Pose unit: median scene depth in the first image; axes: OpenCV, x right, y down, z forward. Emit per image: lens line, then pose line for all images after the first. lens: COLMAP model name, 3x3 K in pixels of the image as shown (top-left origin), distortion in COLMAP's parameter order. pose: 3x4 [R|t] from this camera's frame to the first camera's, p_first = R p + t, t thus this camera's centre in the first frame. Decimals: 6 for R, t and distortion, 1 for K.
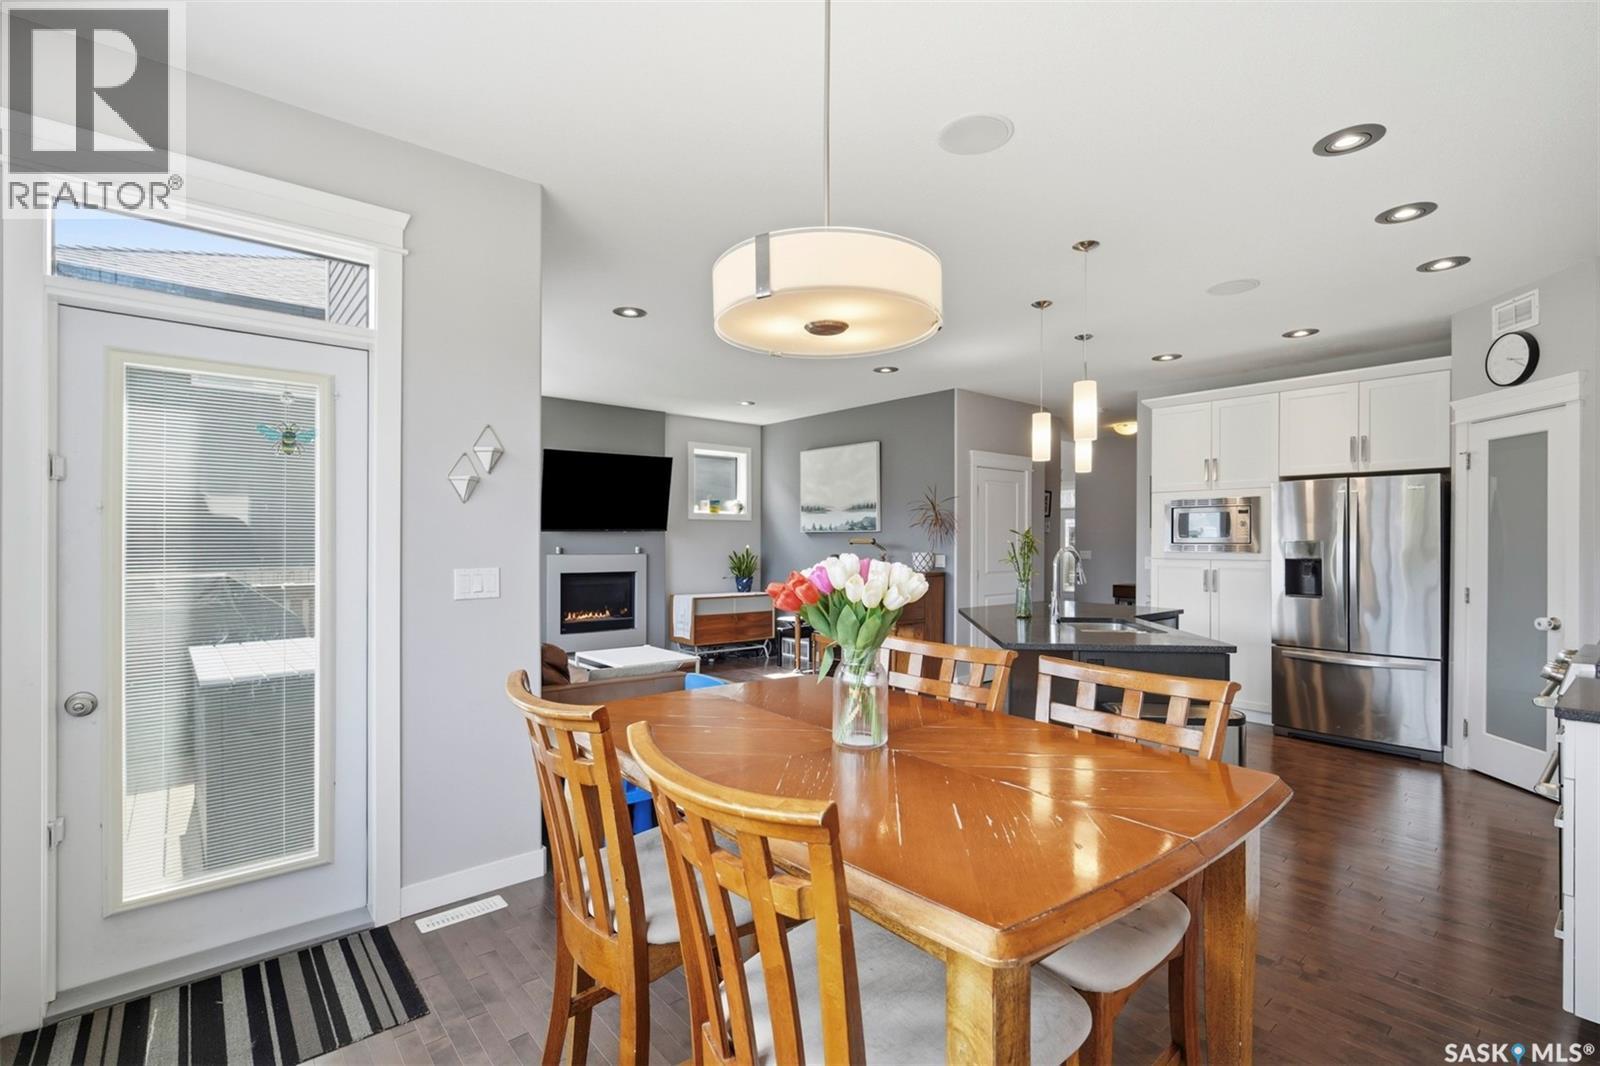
lens RADIAL K [[727.4, 0, 801.2], [0, 727.4, 541.2], [0, 0, 1]] dist [0.003694, -0.000246]
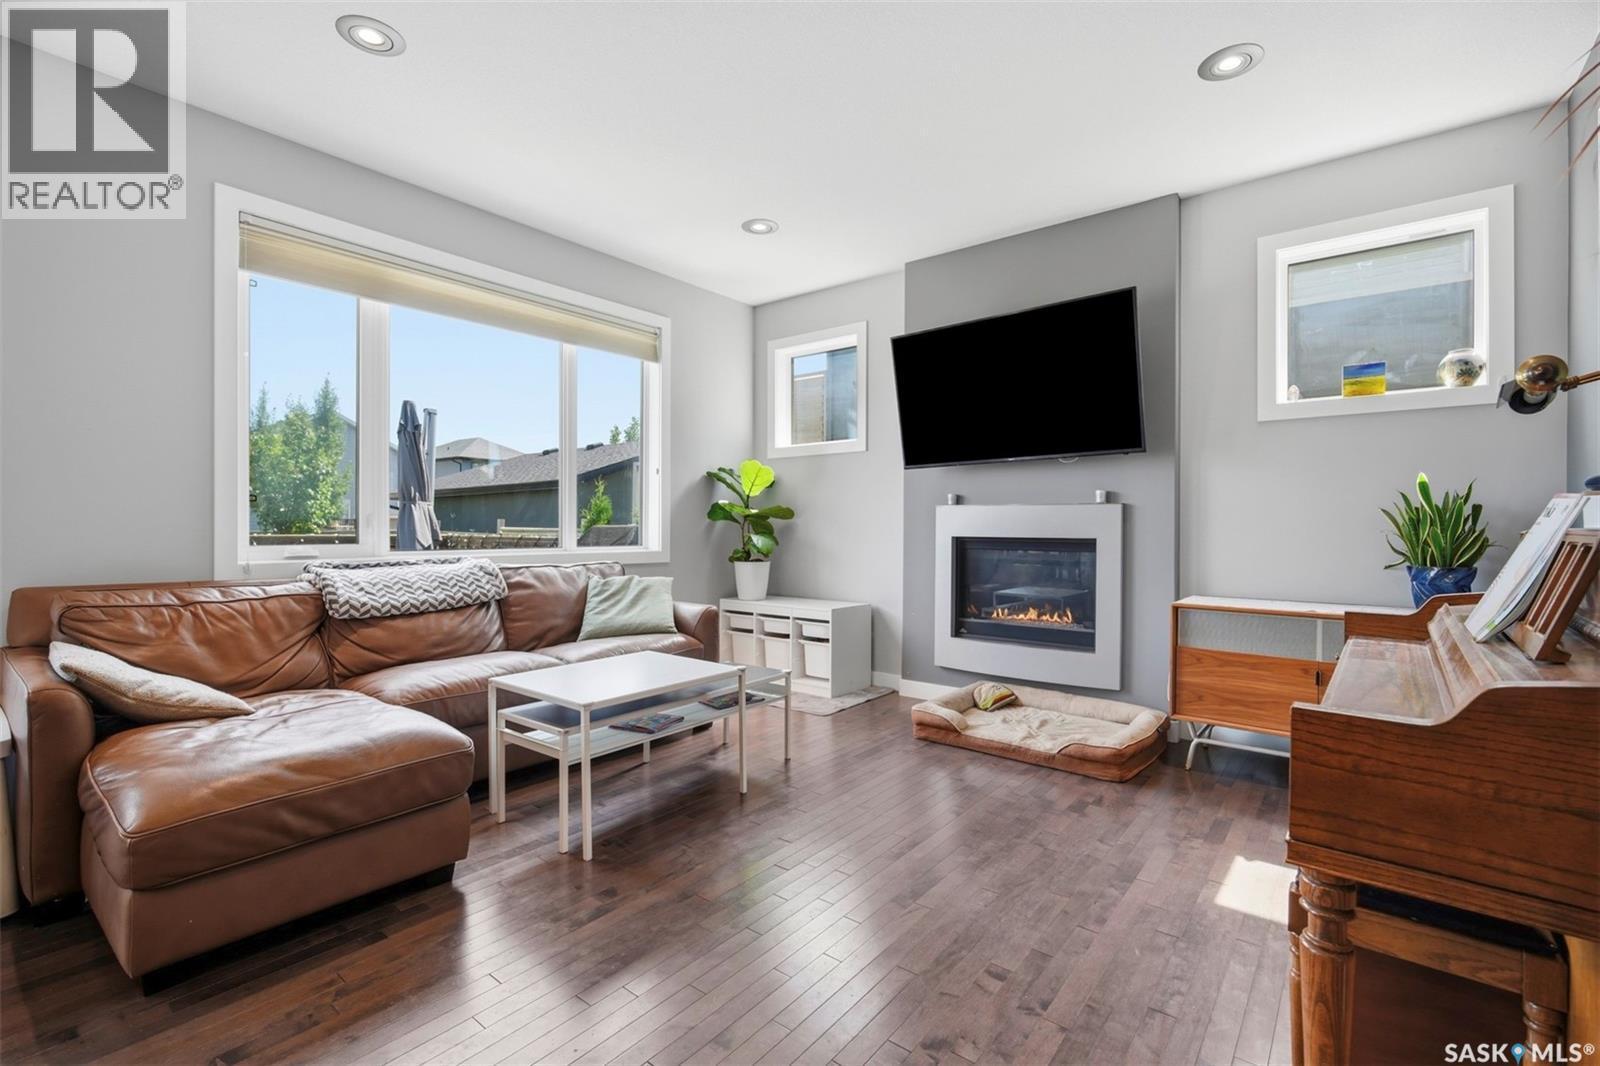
lens RADIAL K [[727.4, 0, 802.4], [0, 727.4, 524.5], [0, 0, 1]] dist [0.003694, -0.000246]
pose [[0.200146, -0.007517, -0.979737, 0.220546], [-0.005939, 0.999943, -0.008886, 0.037148], [0.979748, 0.007597, 0.200090, 0.701511]]
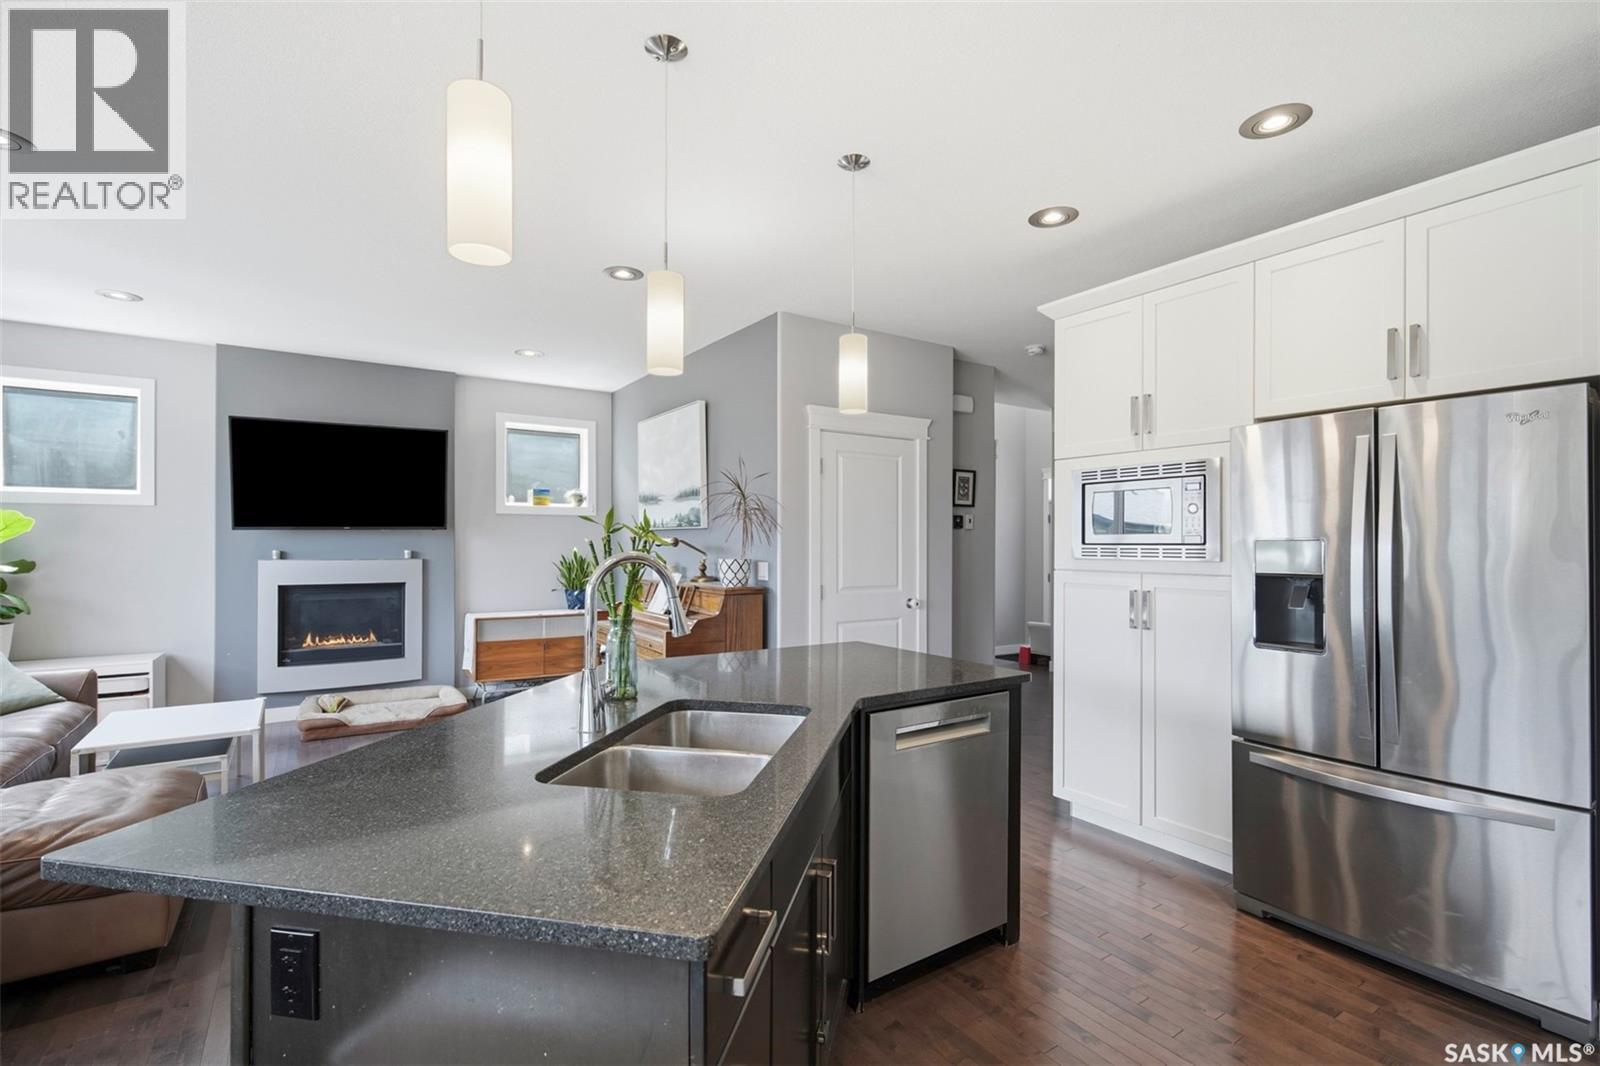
lens RADIAL K [[727.4, 0, 793.0], [0, 727.4, 541.1], [0, 0, 1]] dist [0.003694, -0.000246]
pose [[0.993800, -0.001291, -0.111177, 0.257089], [0.000922, 0.999994, -0.003371, 0.001589], [0.111181, 0.003248, 0.993795, 0.292709]]
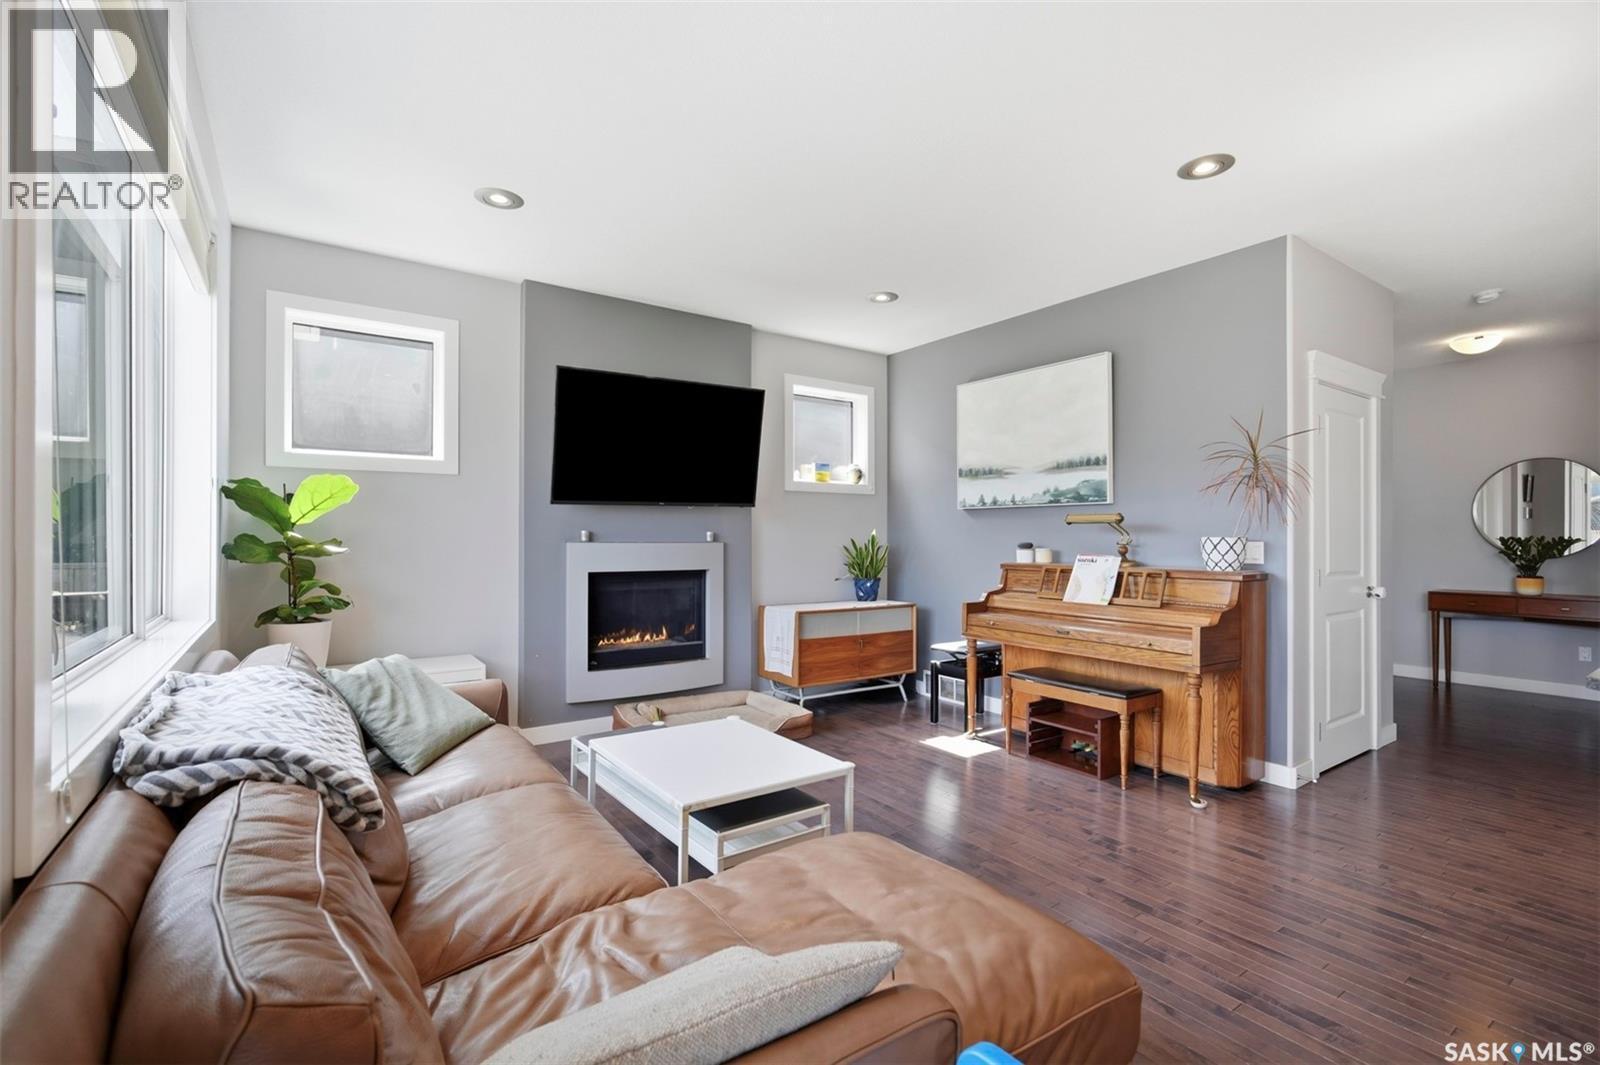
lens RADIAL K [[727.4, 0, 803.4], [0, 727.4, 531.8], [0, 0, 1]] dist [0.003694, -0.000246]
pose [[0.996727, -0.002109, -0.080816, -0.091033], [0.001361, 0.999956, -0.009310, 0.014253], [0.080832, 0.009169, 0.996686, 0.367982]]
